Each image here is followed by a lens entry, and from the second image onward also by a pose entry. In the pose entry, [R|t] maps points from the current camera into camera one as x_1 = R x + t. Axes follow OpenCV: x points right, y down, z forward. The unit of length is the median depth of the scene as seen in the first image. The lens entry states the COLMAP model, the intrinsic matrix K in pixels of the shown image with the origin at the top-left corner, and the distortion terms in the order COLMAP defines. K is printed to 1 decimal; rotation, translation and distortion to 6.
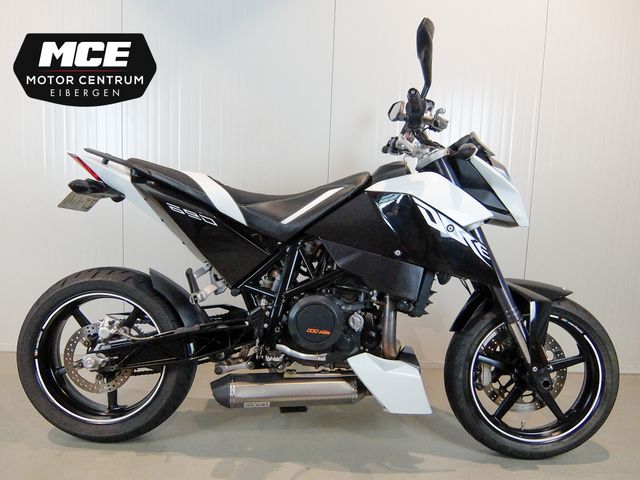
lens RADIAL K [[478.5, 0, 324.7], [0, 478.5, 248.1], [0, 0, 1]] dist [-0.027532, 0.005883]
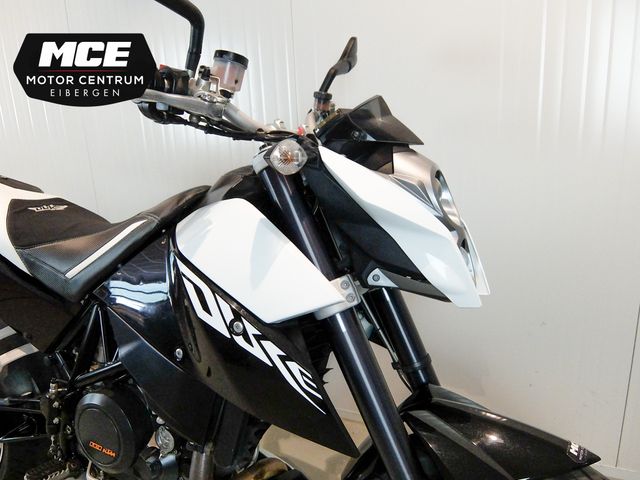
lens RADIAL K [[478.5, 0, 319.7], [0, 478.5, 234.8], [0, 0, 1]] dist [-0.027532, 0.005883]
pose [[0.899193, 0.026073, -0.436776, 0.496073], [0.020011, 0.994728, 0.100576, -0.164168], [0.437095, -0.099177, 0.893930, 0.558260]]
